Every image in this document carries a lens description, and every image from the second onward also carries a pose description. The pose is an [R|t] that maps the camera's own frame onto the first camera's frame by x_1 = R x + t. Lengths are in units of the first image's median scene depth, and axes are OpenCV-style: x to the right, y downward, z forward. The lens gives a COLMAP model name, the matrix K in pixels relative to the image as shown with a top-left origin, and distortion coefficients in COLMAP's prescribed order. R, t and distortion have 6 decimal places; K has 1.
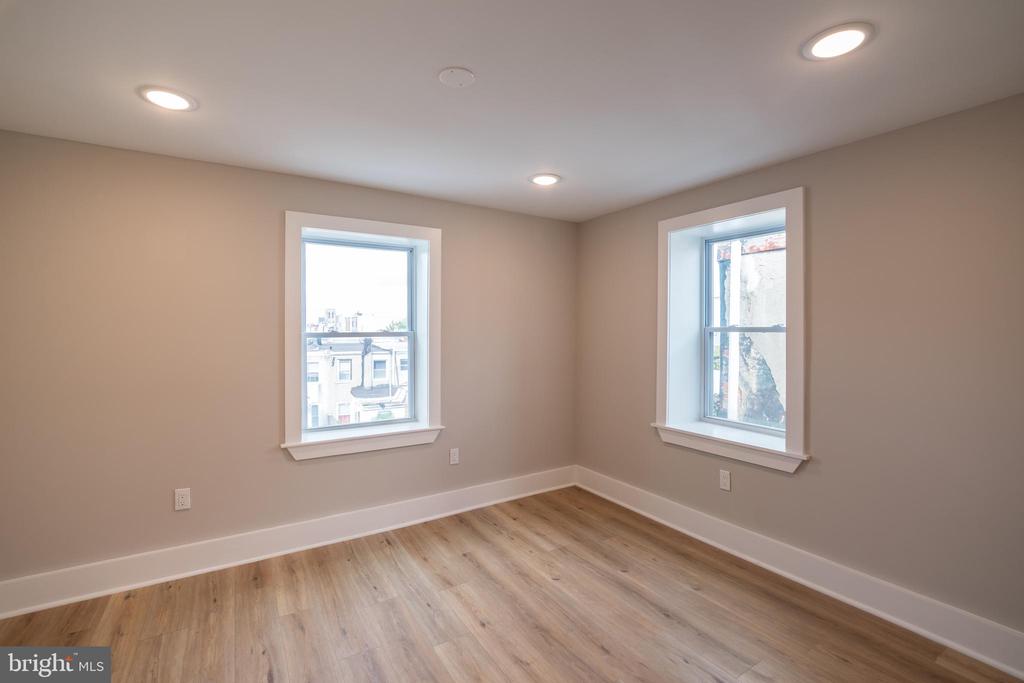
lens RADIAL K [[466.6, 0, 519.7], [0, 466.6, 330.4], [0, 0, 1]] dist [-0.029755, 0.001186]
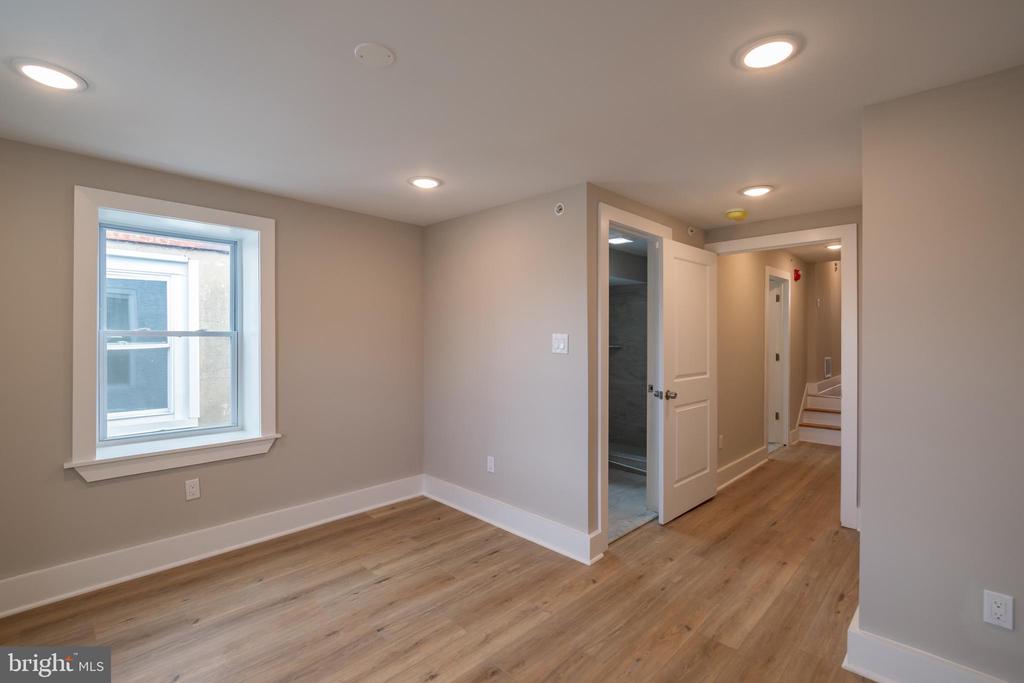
lens RADIAL K [[466.6, 0, 519.7], [0, 466.6, 330.4], [0, 0, 1]] dist [-0.029755, 0.001186]
pose [[-0.247722, 0.001077, 0.968831, -0.781392], [0.000492, 0.999999, -0.000986, -0.009746], [-0.968831, 0.000233, -0.247722, 0.683355]]
